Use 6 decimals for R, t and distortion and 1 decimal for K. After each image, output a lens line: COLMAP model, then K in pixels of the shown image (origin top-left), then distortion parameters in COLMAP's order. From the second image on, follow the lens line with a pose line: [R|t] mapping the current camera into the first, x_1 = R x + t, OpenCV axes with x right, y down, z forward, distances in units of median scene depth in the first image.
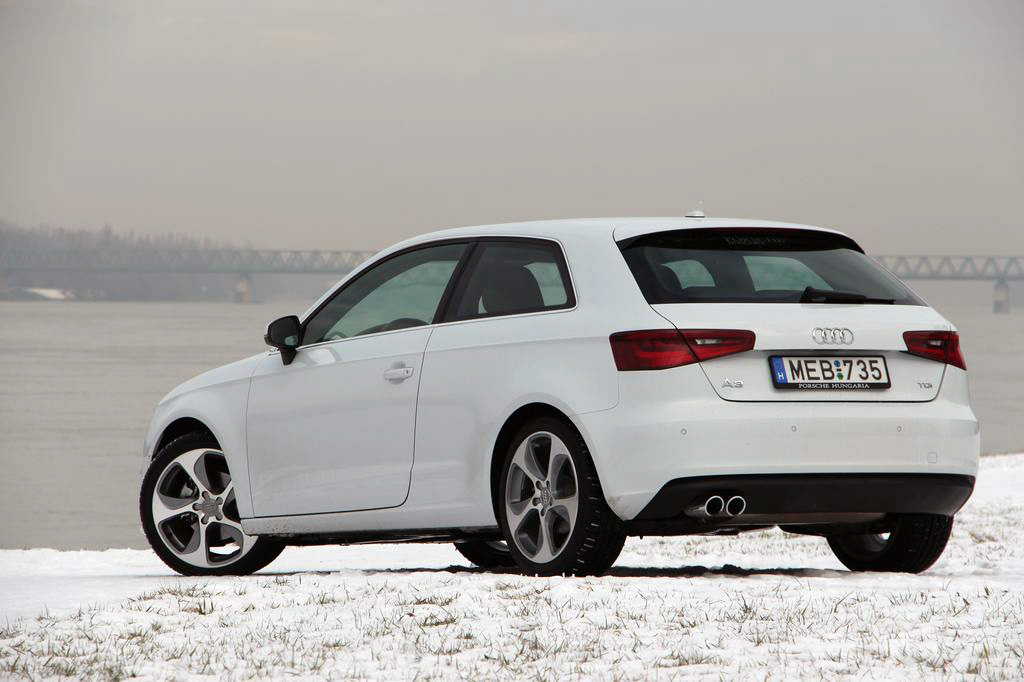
lens RADIAL K [[5597.6, 0, 512.0], [0, 5597.6, 341.0], [0, 0, 1]] dist [2.332399, 0.390141]
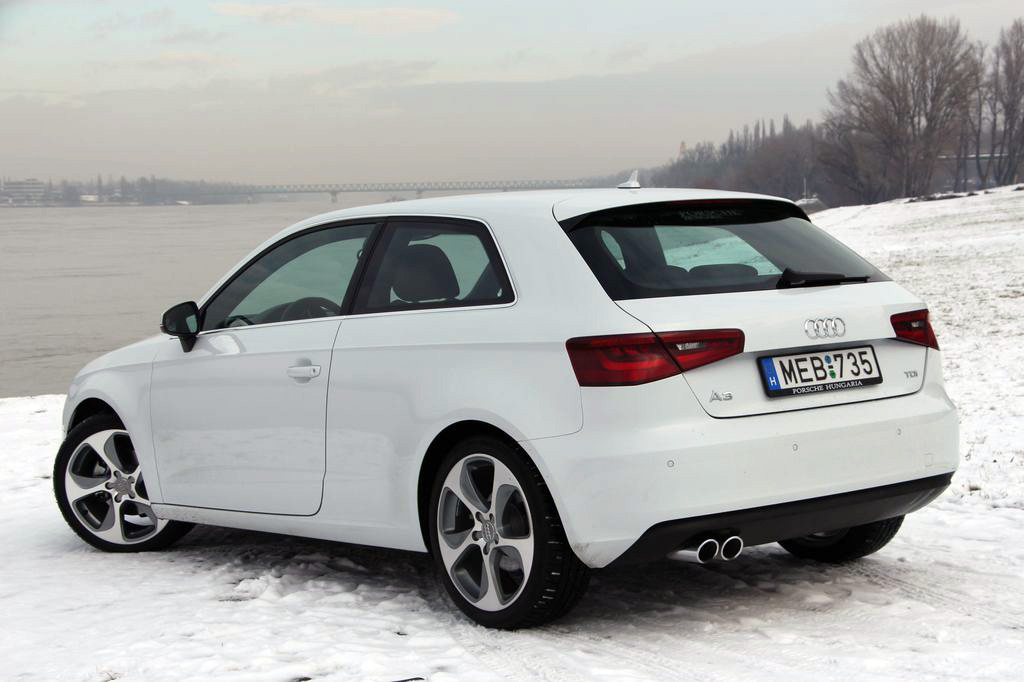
lens RADIAL K [[1725.9, 0, 552.3], [0, 1725.9, 359.6], [0, 0, 1]] dist [0.136096, 0.127501]
pose [[0.992077, -0.043937, 0.117698, -0.013800], [0.033405, 0.995381, 0.090006, -0.020597], [-0.121109, -0.085361, 0.988962, 0.745149]]
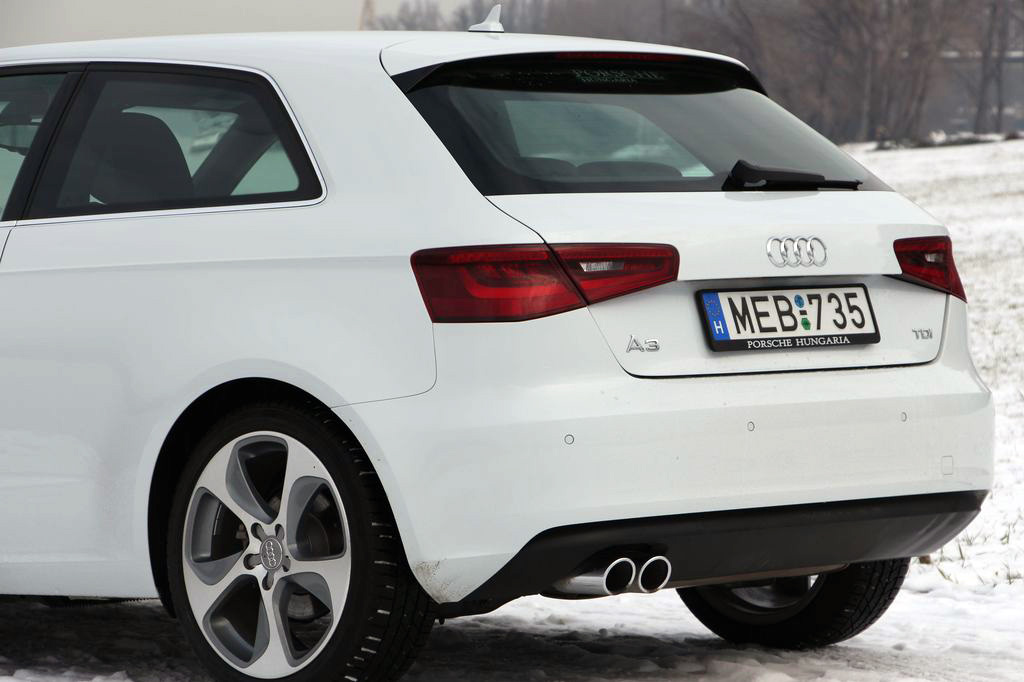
lens RADIAL K [[4076.6, 0, 512.0], [0, 4076.6, 341.0], [0, 0, 1]] dist [0.948092, -1.396965]
pose [[0.972149, -0.010660, 0.234122, -0.063042], [-0.001097, 0.998747, 0.050033, -0.012018], [-0.234362, -0.048896, 0.970919, 0.615330]]
